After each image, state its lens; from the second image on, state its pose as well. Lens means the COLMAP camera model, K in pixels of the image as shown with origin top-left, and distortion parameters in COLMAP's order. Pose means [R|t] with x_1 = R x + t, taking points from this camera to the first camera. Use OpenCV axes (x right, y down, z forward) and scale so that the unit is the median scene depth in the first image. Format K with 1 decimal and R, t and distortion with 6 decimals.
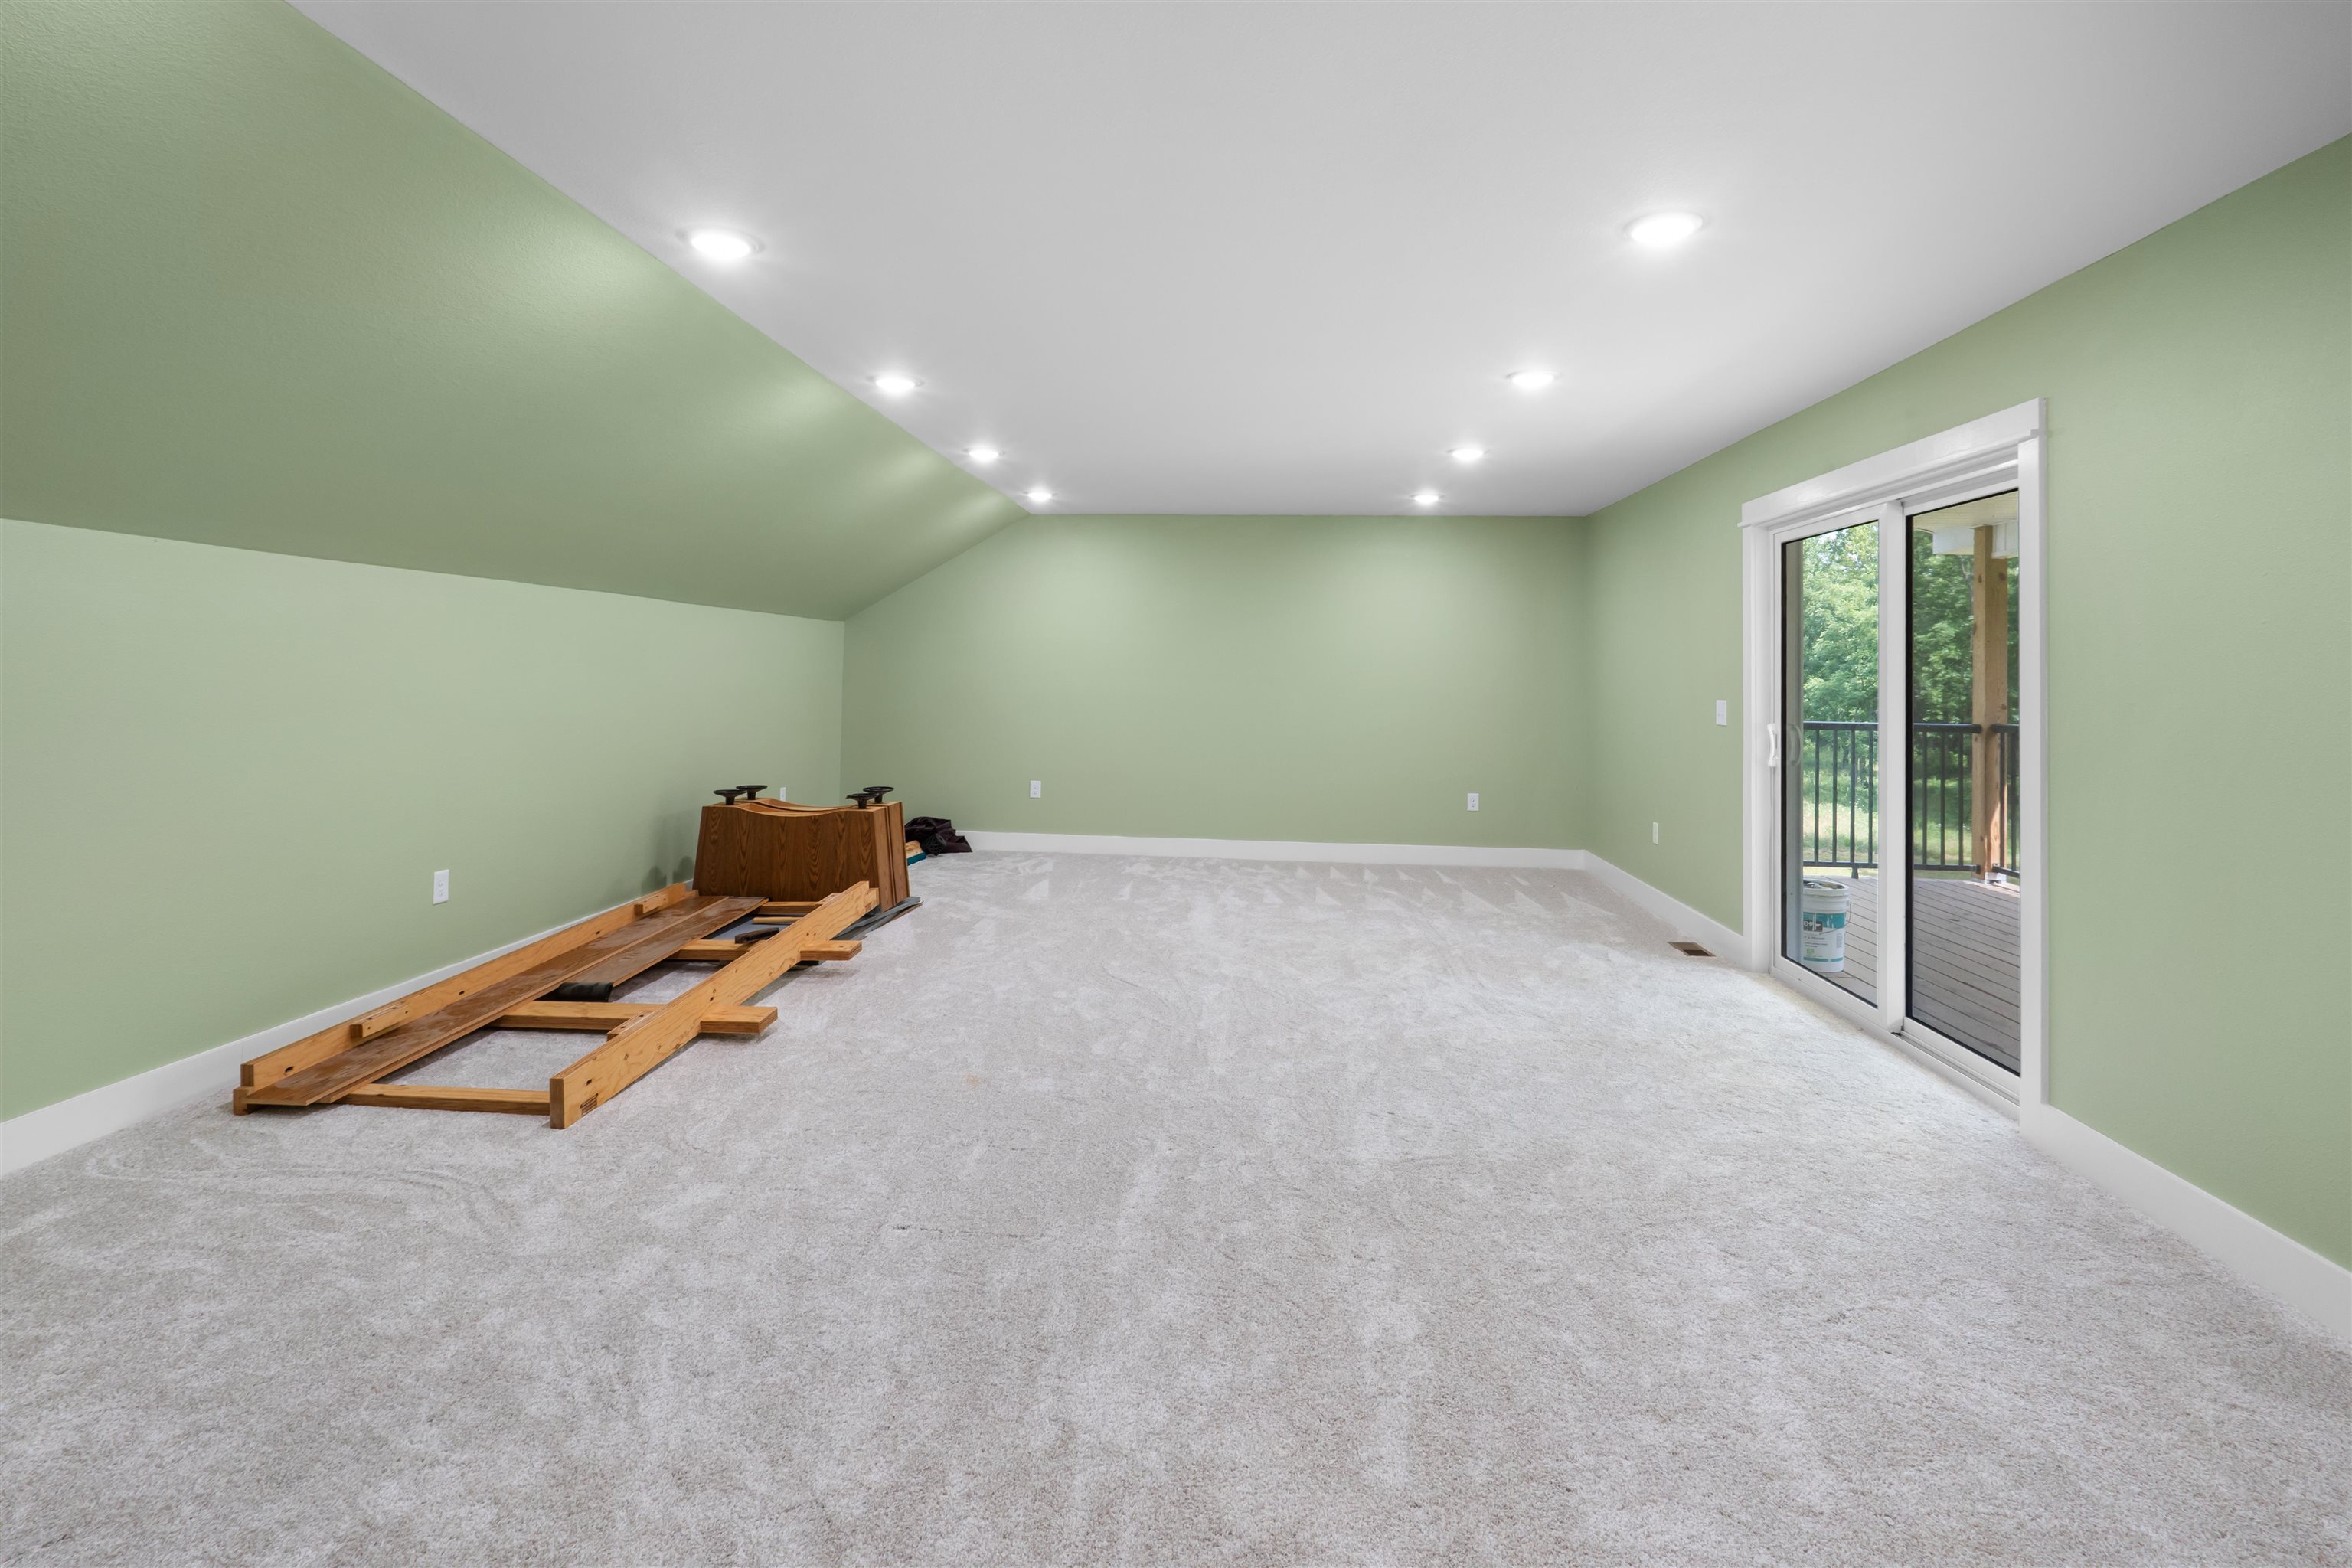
lens RADIAL K [[1114.3, 0, 1182.4], [0, 1114.3, 693.1], [0, 0, 1]] dist [-0.005902, 0.000822]
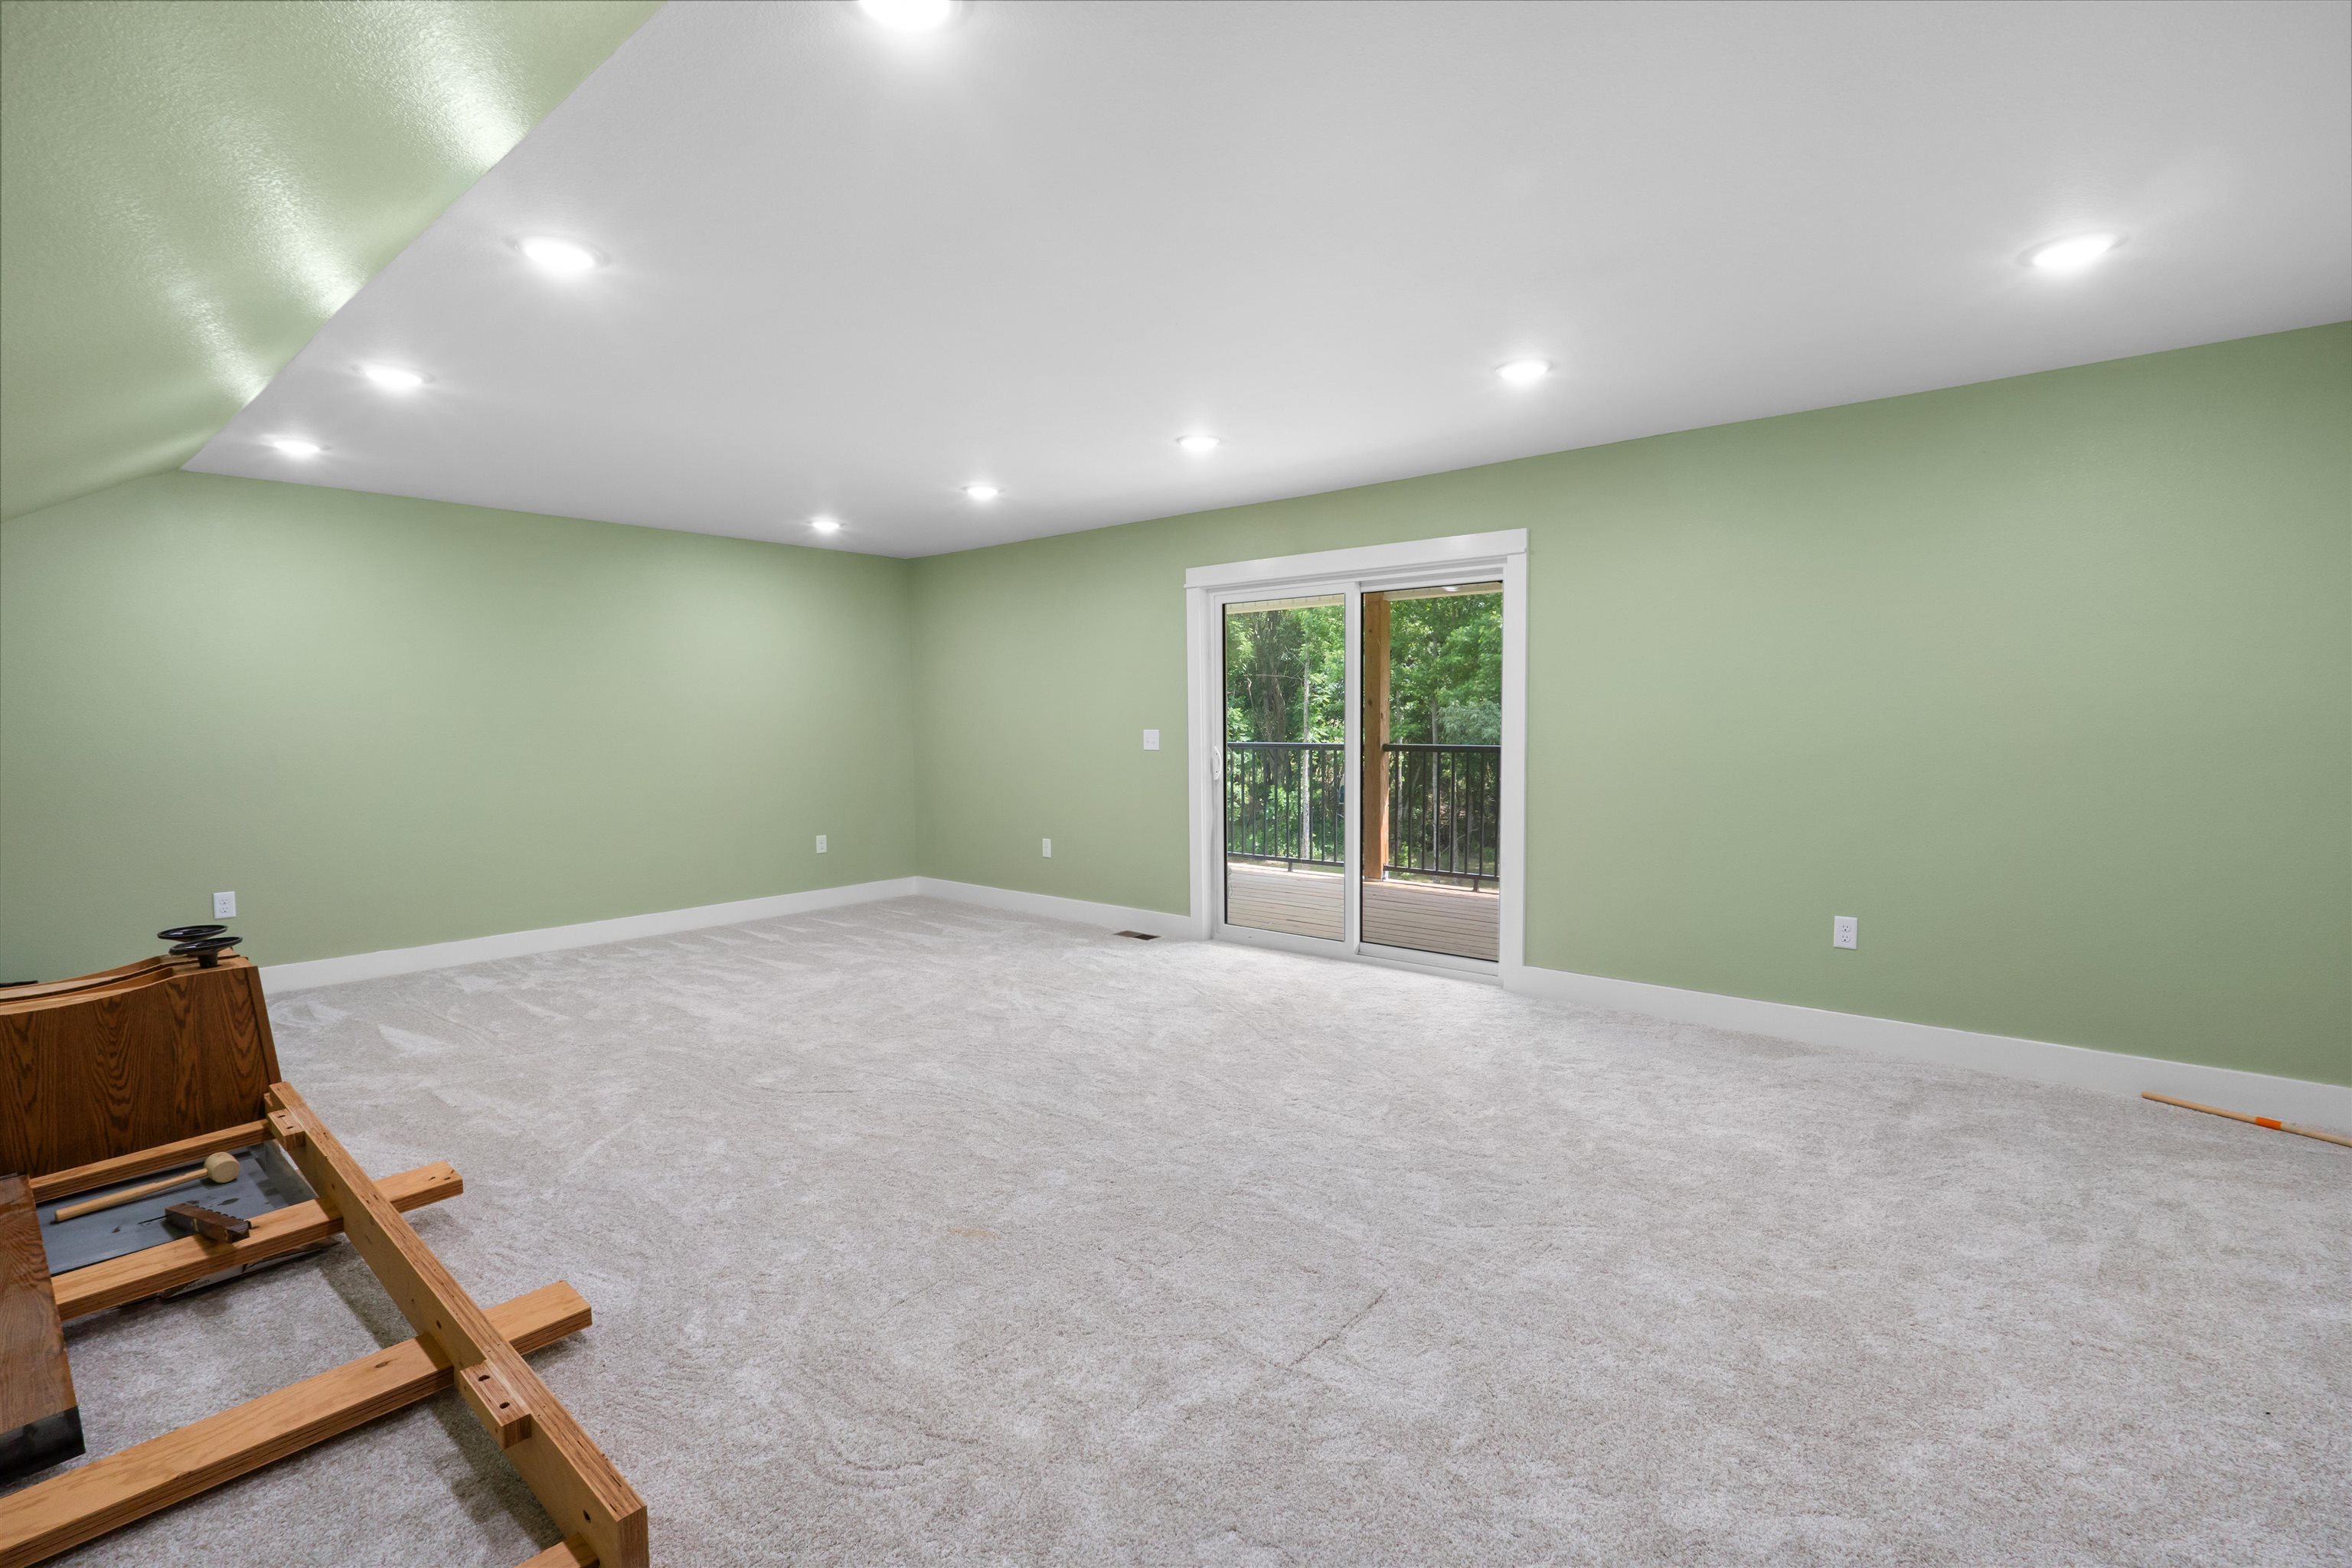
lens RADIAL K [[1082.0, 0, 1178.1], [0, 1082.0, 749.1], [0, 0, 1]] dist [0.014381, 0.000225]
pose [[0.576138, -0.043249, 0.816208, -0.563691], [0.030478, 0.999041, 0.031423, -0.008141], [-0.816784, 0.006772, 0.576904, 0.348490]]
